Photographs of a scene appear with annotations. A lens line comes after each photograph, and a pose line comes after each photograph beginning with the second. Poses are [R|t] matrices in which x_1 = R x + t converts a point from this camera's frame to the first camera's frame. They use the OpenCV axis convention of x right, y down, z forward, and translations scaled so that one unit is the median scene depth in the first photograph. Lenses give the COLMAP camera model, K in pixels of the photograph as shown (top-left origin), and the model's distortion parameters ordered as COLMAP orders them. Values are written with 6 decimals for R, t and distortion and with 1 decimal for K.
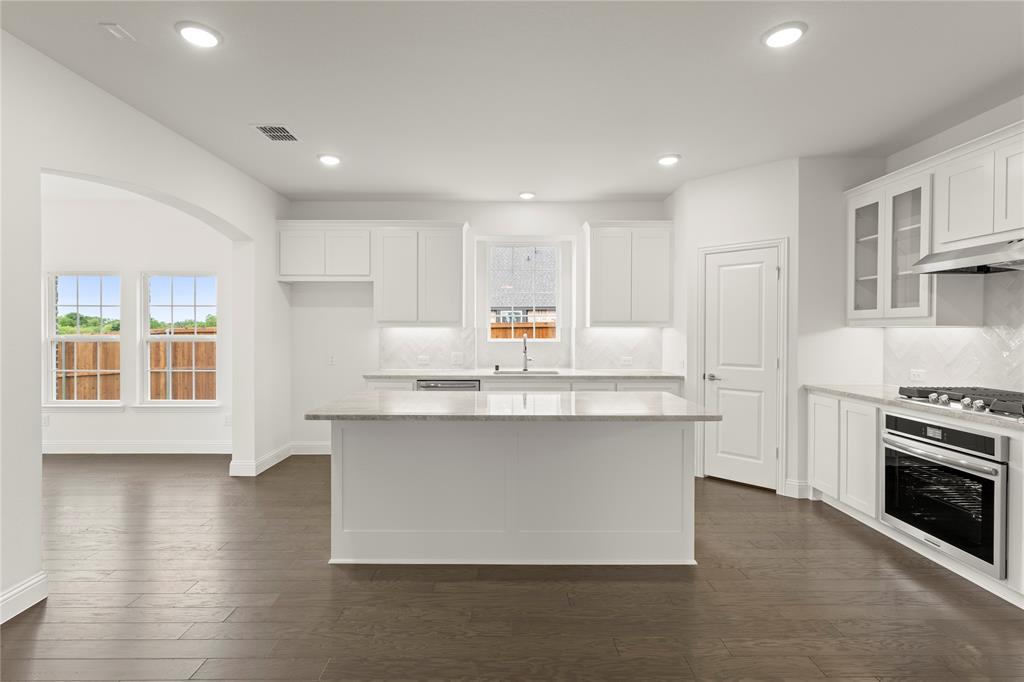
lens RADIAL K [[487.4, 0, 515.5], [0, 487.4, 334.5], [0, 0, 1]] dist [-0.001329, -0.000456]
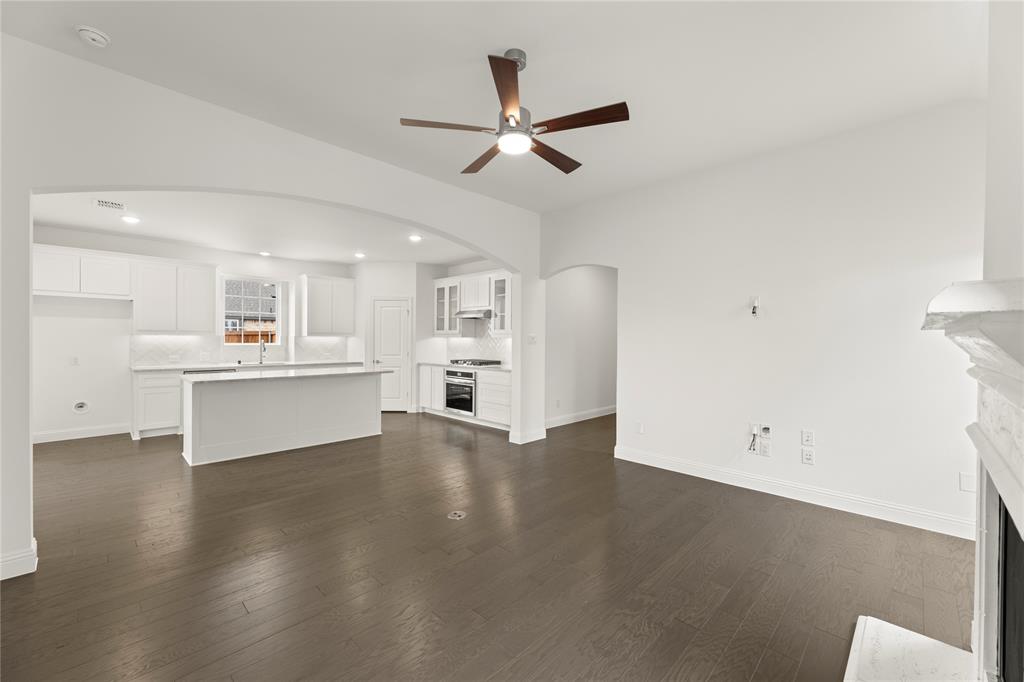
lens RADIAL K [[407.6, 0, 514.5], [0, 407.6, 342.4], [0, 0, 1]] dist [0.000218, -0.000032]
pose [[0.705414, -0.001389, 0.708795, -0.456241], [-0.000653, 0.999996, 0.002610, 0.003884], [-0.708796, -0.002304, 0.705410, -0.686168]]
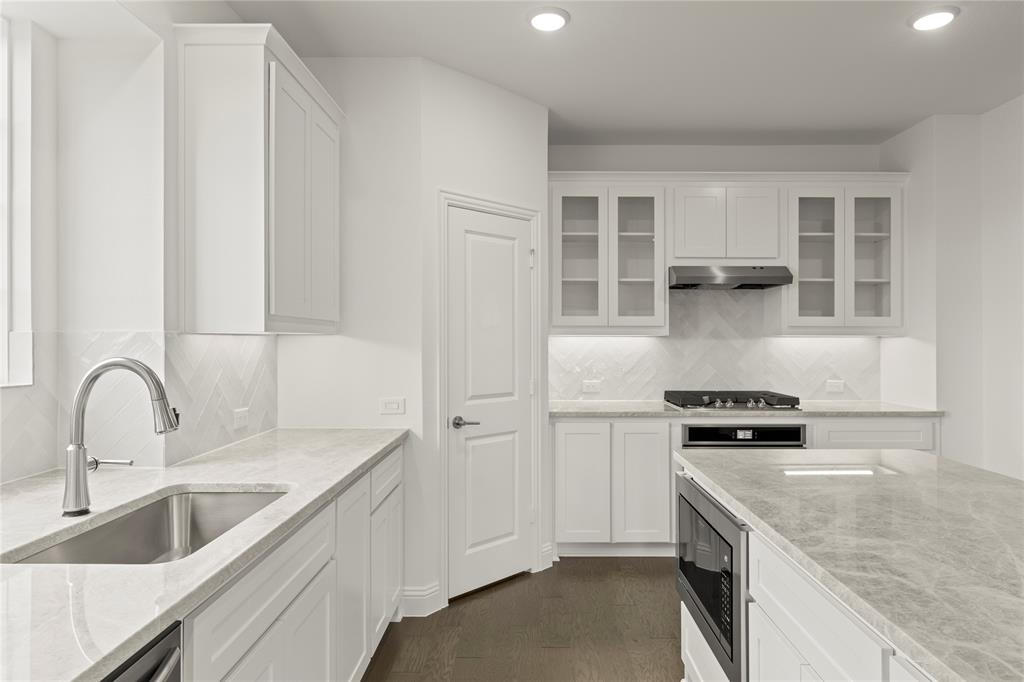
lens RADIAL K [[620.1, 0, 512.0], [0, 620.1, 341.0], [0, 0, 1]] dist [-0.001032, -0.000552]
pose [[0.016784, -0.004562, 0.999849, -0.378534], [0.009369, 0.999946, 0.004405, -0.011967], [-0.999815, 0.009294, 0.016826, 1.071628]]
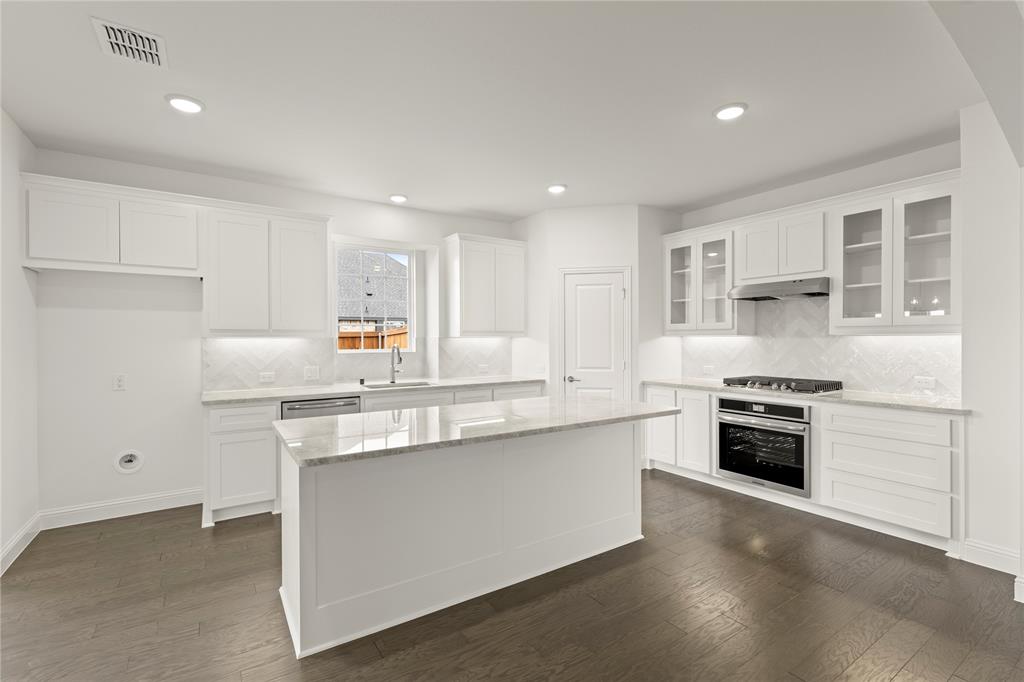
lens RADIAL K [[453.3, 0, 512.0], [0, 453.3, 341.0], [0, 0, 1]] dist [0.003125, 0.000360]
pose [[0.837497, -0.007058, 0.546397, -0.363906], [0.010704, 0.999937, -0.003490, -0.002233], [-0.546338, 0.008771, 0.837519, 0.186463]]
